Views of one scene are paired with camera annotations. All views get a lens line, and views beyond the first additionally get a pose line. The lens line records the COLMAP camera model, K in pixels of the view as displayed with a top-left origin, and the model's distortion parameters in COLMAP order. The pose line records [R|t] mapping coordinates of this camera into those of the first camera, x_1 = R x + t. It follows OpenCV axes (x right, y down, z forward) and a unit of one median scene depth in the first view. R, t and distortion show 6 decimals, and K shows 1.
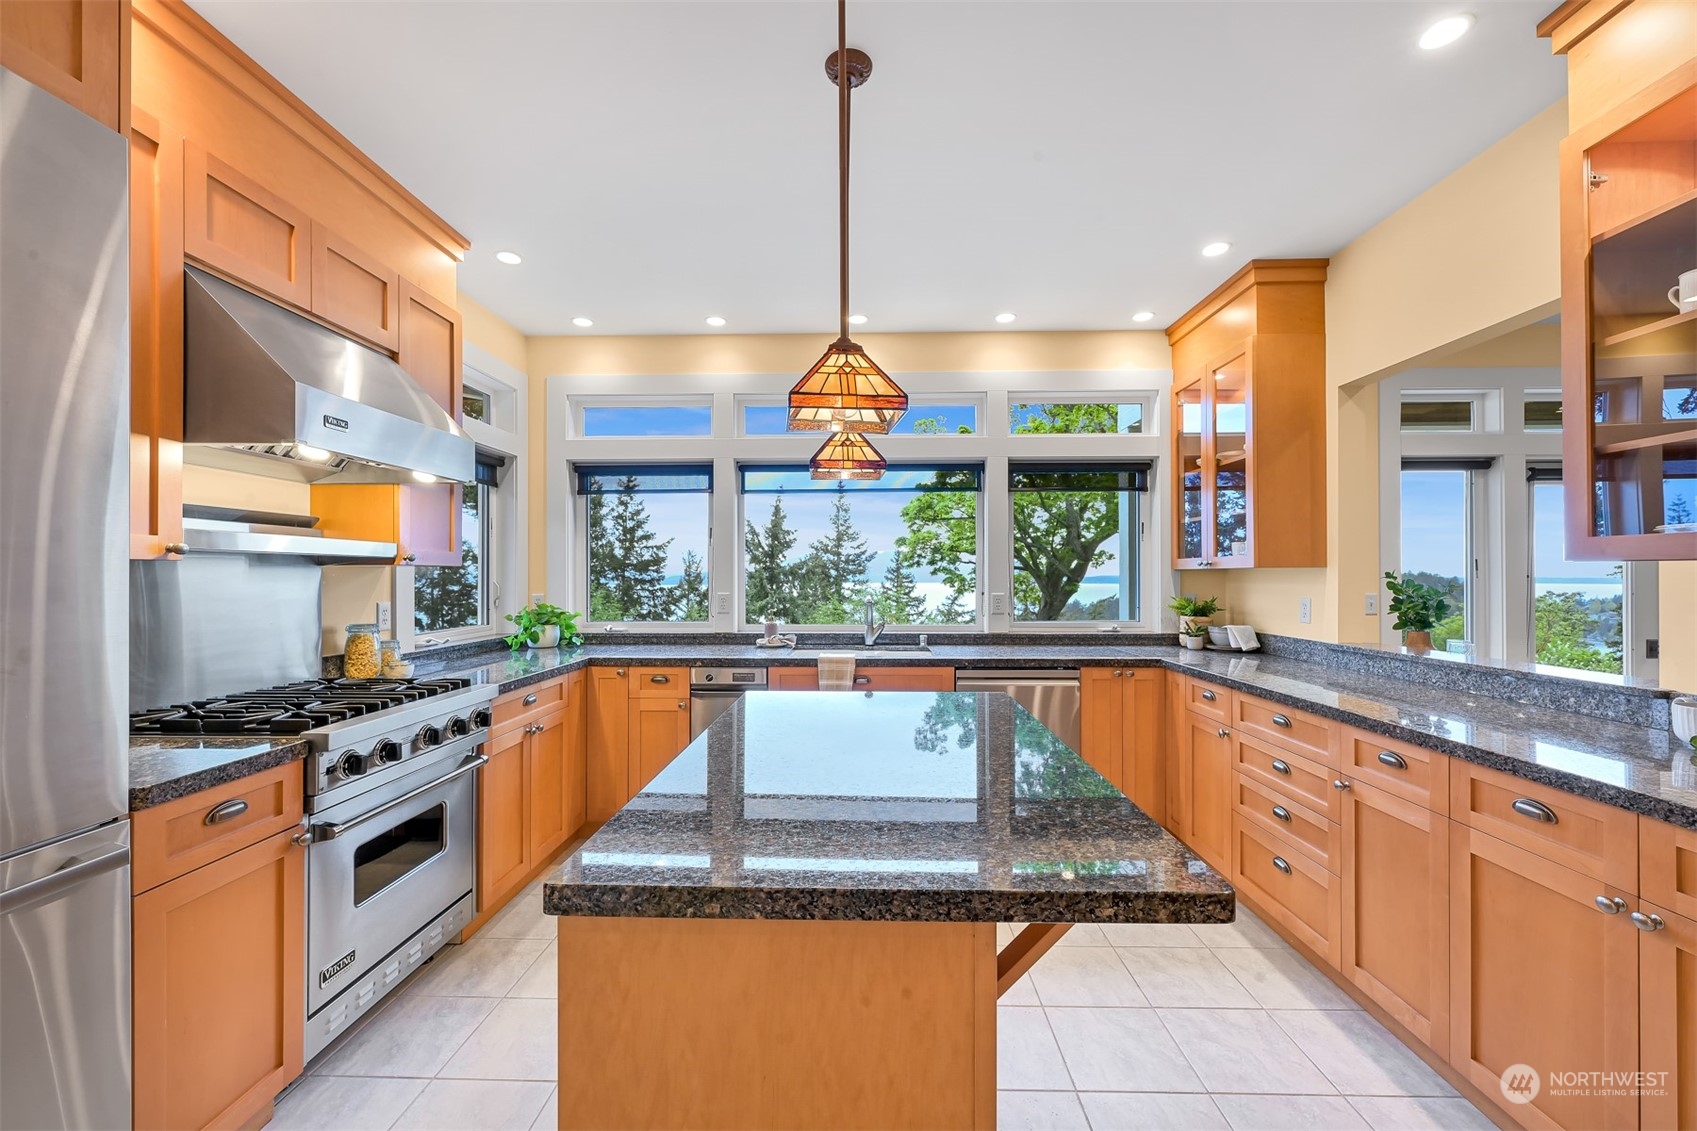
lens RADIAL K [[666.8, 0, 852.0], [0, 666.8, 571.5], [0, 0, 1]] dist [0.000037, 0.000070]
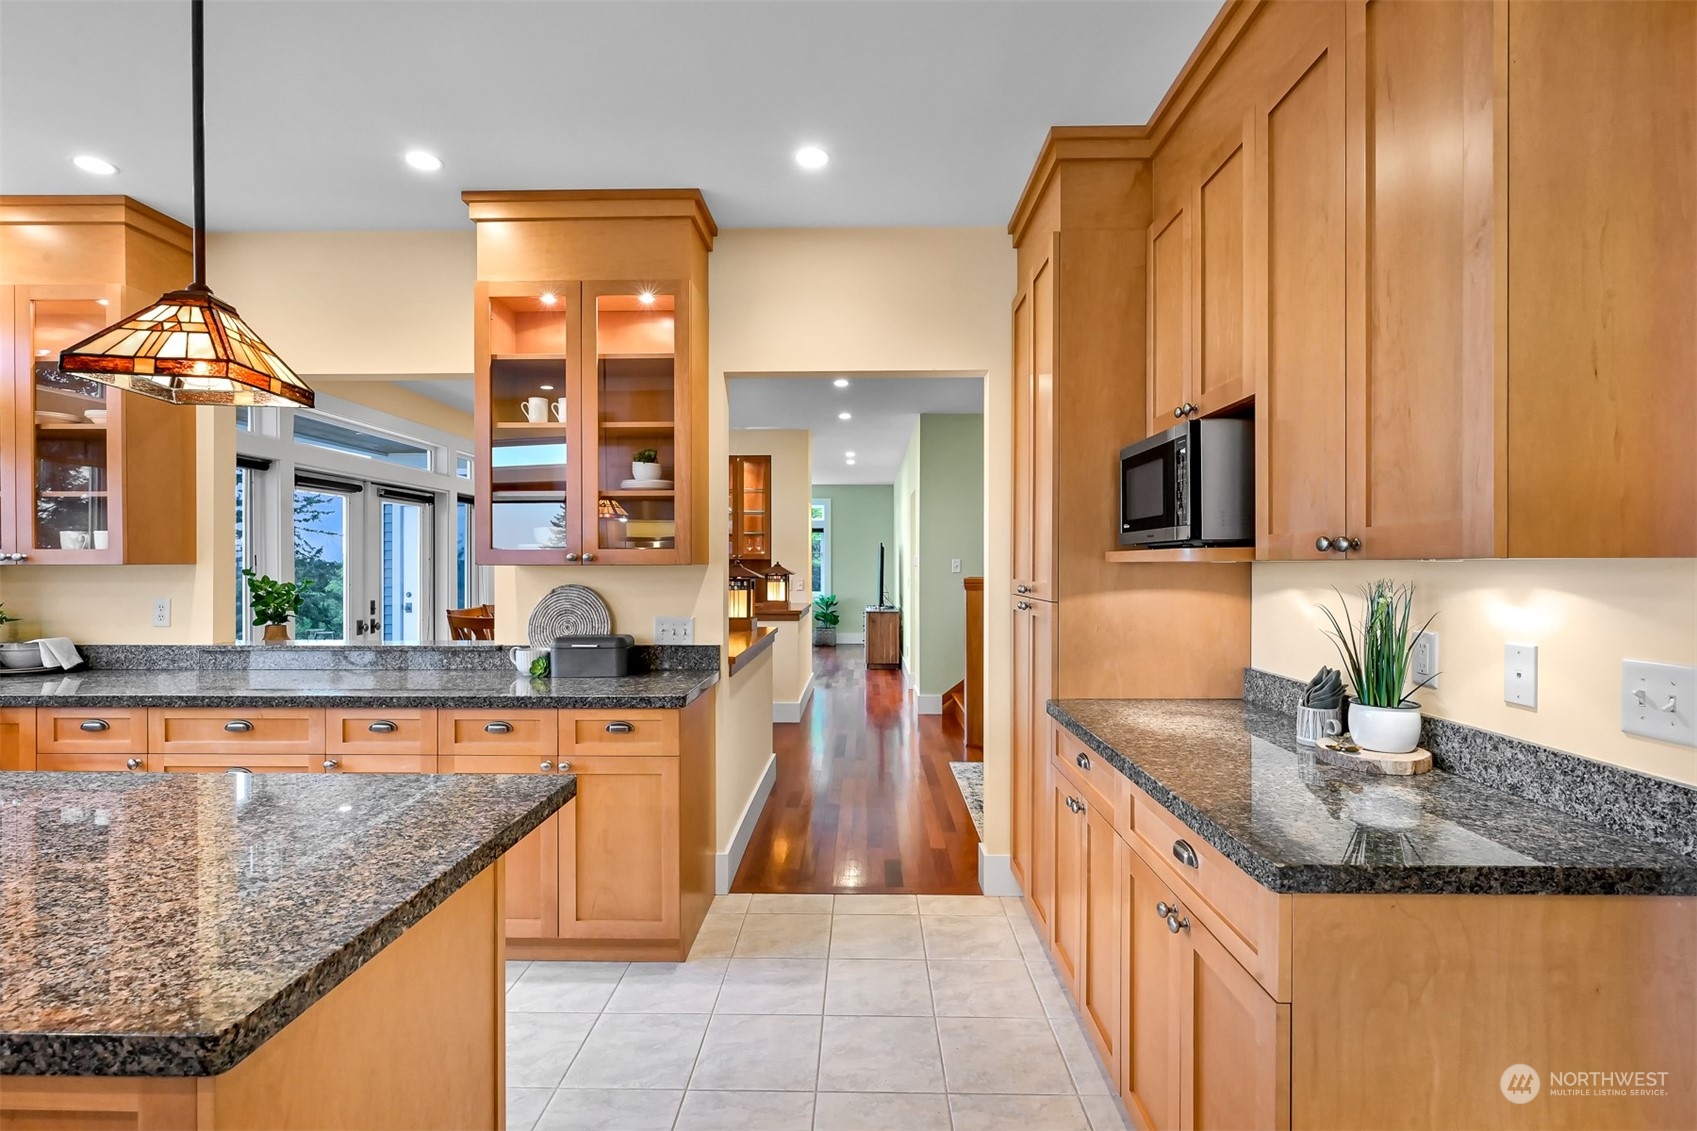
lens RADIAL K [[772.3, 0, 852.0], [0, 772.3, 567.9], [0, 0, 1]] dist [0.001533, 0.000241]
pose [[-0.007660, -0.002577, 0.999967, -0.379454], [-0.007500, 0.999969, 0.002519, -0.011068], [-0.999943, -0.007480, -0.007679, 0.097118]]
